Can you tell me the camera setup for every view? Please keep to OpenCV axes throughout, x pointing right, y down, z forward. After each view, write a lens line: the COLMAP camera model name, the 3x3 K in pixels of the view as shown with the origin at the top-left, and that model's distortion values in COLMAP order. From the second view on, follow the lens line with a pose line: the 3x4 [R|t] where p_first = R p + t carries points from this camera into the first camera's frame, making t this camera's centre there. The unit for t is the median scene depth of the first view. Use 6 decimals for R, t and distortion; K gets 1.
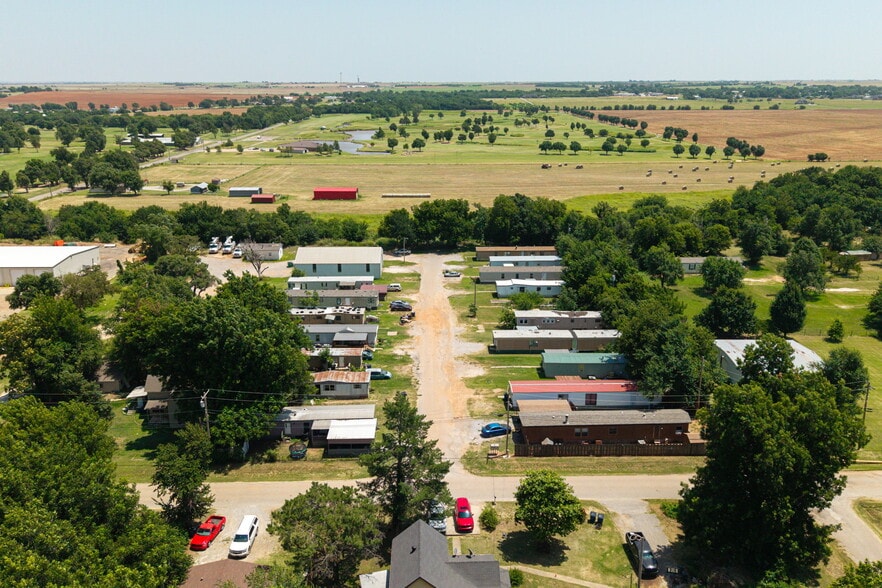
lens RADIAL K [[701.5, 0, 446.2], [0, 701.5, 293.2], [0, 0, 1]] dist [0.052900, -0.084167]
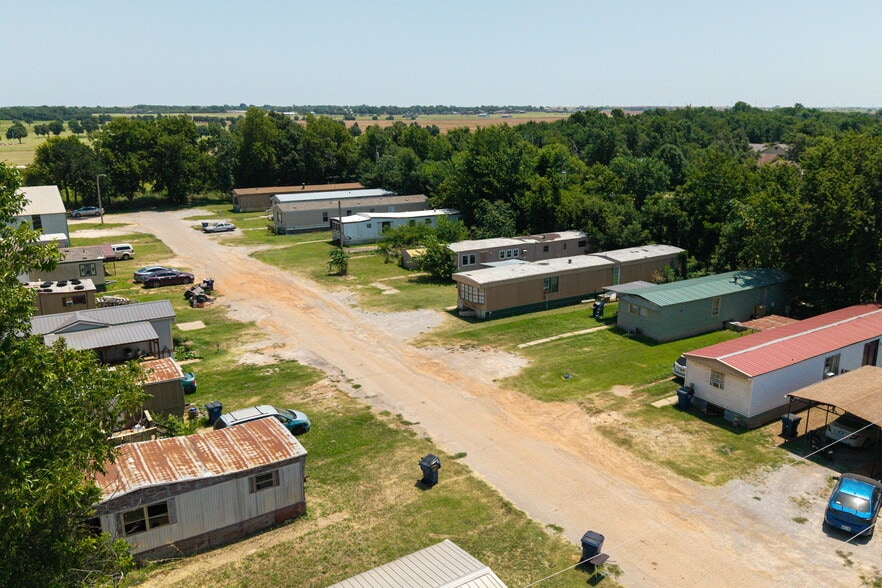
lens RADIAL K [[701.5, 0, 444.4], [0, 701.5, 292.8], [0, 0, 1]] dist [0.052900, -0.084167]
pose [[0.860095, -0.130111, 0.493262, -0.103877], [0.149820, 0.988713, -0.000441, 0.042972], [-0.487637, 0.074280, 0.869881, 0.418222]]
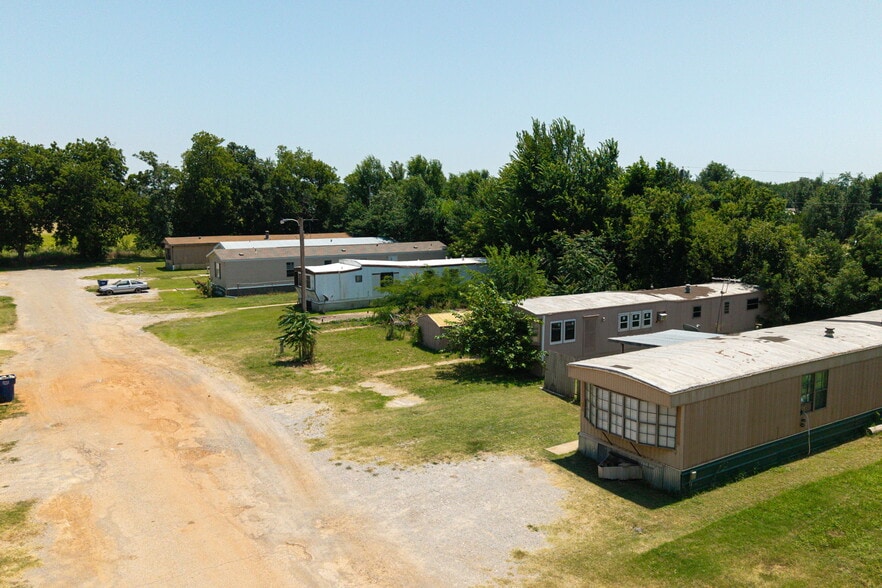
lens RADIAL K [[701.5, 0, 440.9], [0, 701.5, 291.2], [0, 0, 1]] dist [0.052900, -0.084167]
pose [[0.854872, -0.073051, 0.513671, -0.031926], [0.153311, 0.981396, -0.115579, 0.033992], [-0.495671, 0.177557, 0.850167, 0.580939]]
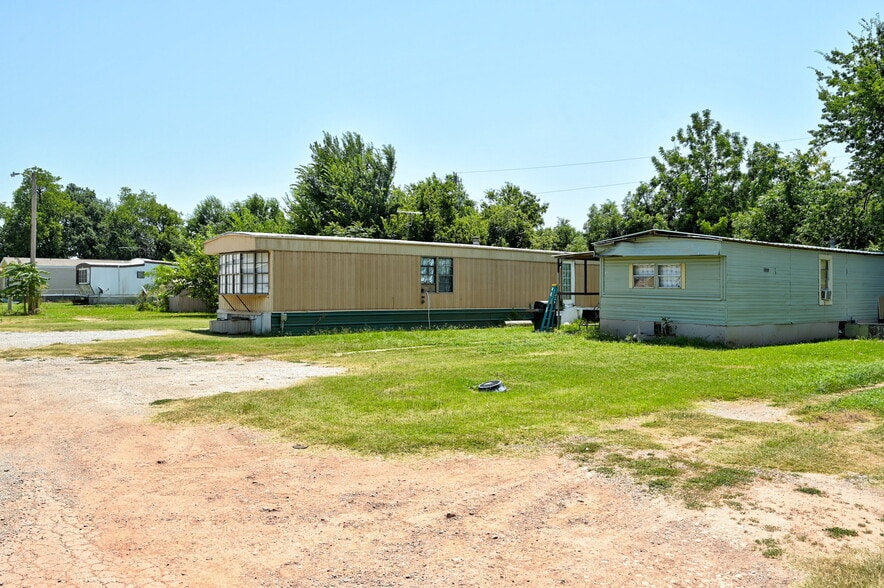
lens RADIAL K [[703.1, 0, 442.3], [0, 703.1, 273.0], [0, 0, 1]] dist [0.052900, -0.084167]
pose [[0.780370, 0.013623, 0.625169, -0.001010], [0.179489, 0.952812, -0.244812, 0.079046], [-0.599004, 0.303255, 0.741101, 0.554034]]
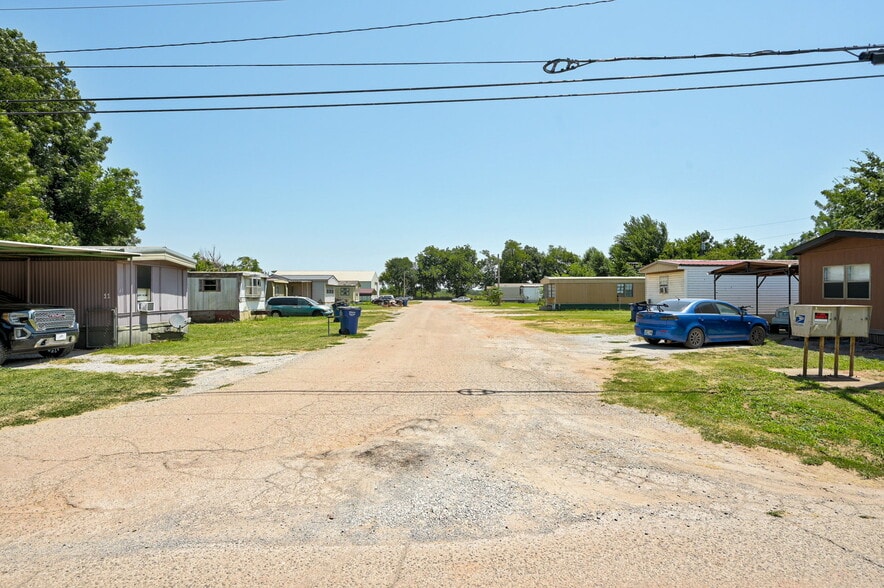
lens RADIAL K [[470.7, 0, 444.8], [0, 470.7, 292.8], [0, 0, 1]] dist [0.001704, -0.000707]
pose [[0.999921, -0.003880, -0.011980, -0.003234], [0.000155, 0.955075, -0.296365, 0.115466], [0.012591, 0.296340, 0.955000, 0.434519]]
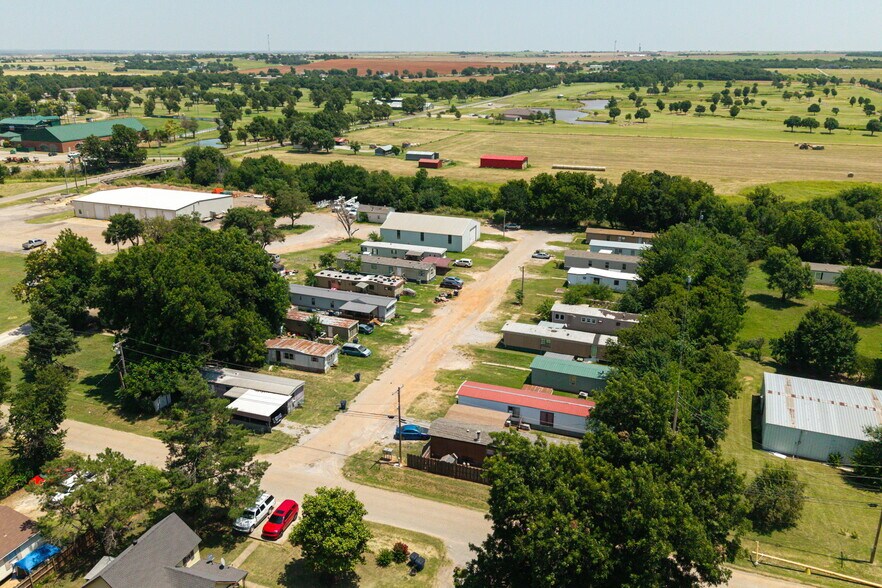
lens RADIAL K [[701.5, 0, 442.5], [0, 701.5, 295.2], [0, 0, 1]] dist [0.052900, -0.084167]
pose [[0.925853, 0.124714, -0.356710, 0.200046], [-0.109782, 0.992027, 0.061891, -0.016746], [0.361584, -0.018142, 0.932163, 0.103333]]
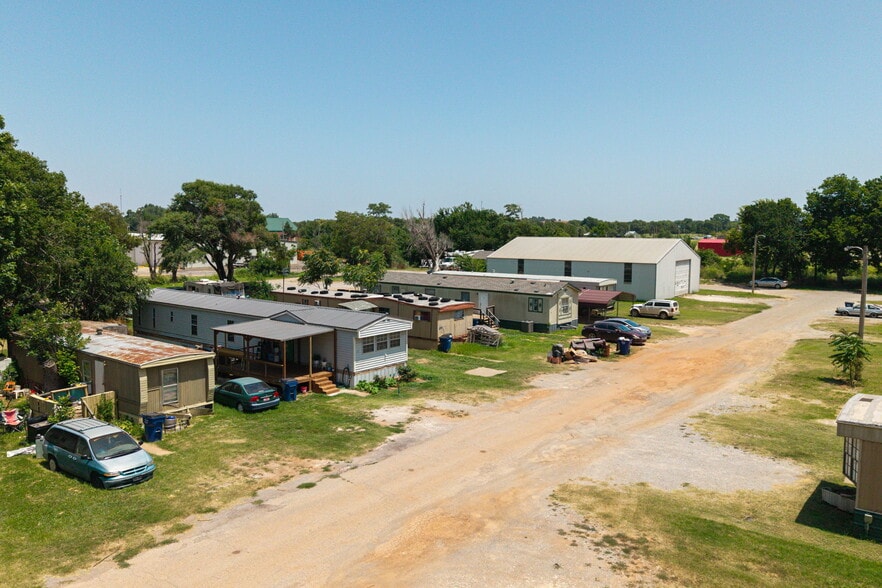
lens RADIAL K [[701.5, 0, 439.7], [0, 701.5, 288.3], [0, 0, 1]] dist [0.052900, -0.084167]
pose [[0.774757, 0.059711, -0.629433, 0.062831], [-0.186549, 0.972799, -0.137335, 0.047383], [0.604112, 0.223821, 0.764822, 0.536877]]
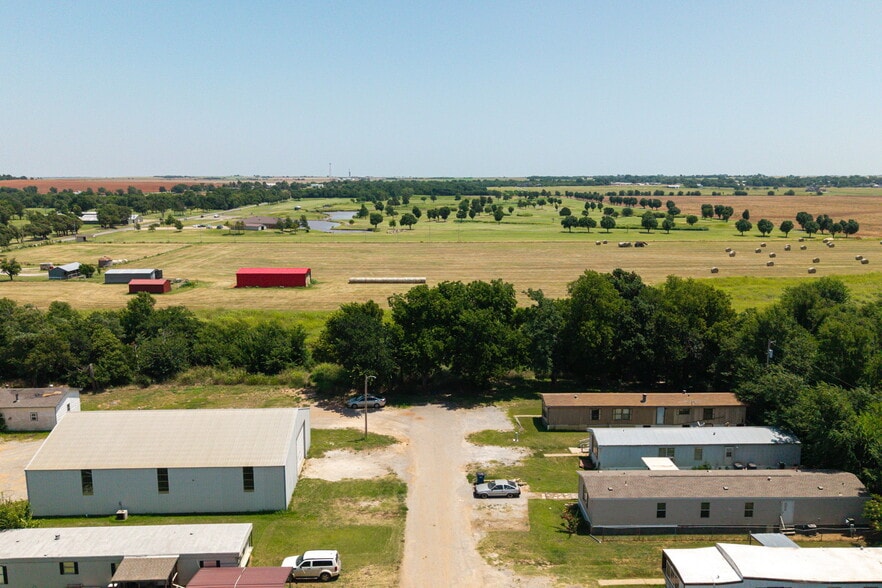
lens RADIAL K [[701.5, 0, 441.7], [0, 701.5, 285.8], [0, 0, 1]] dist [0.052900, -0.084167]
pose [[0.999971, -0.000792, 0.007520, -0.019587], [0.001840, 0.990095, -0.140387, -0.071088], [-0.007334, 0.140397, 0.990068, 0.581459]]
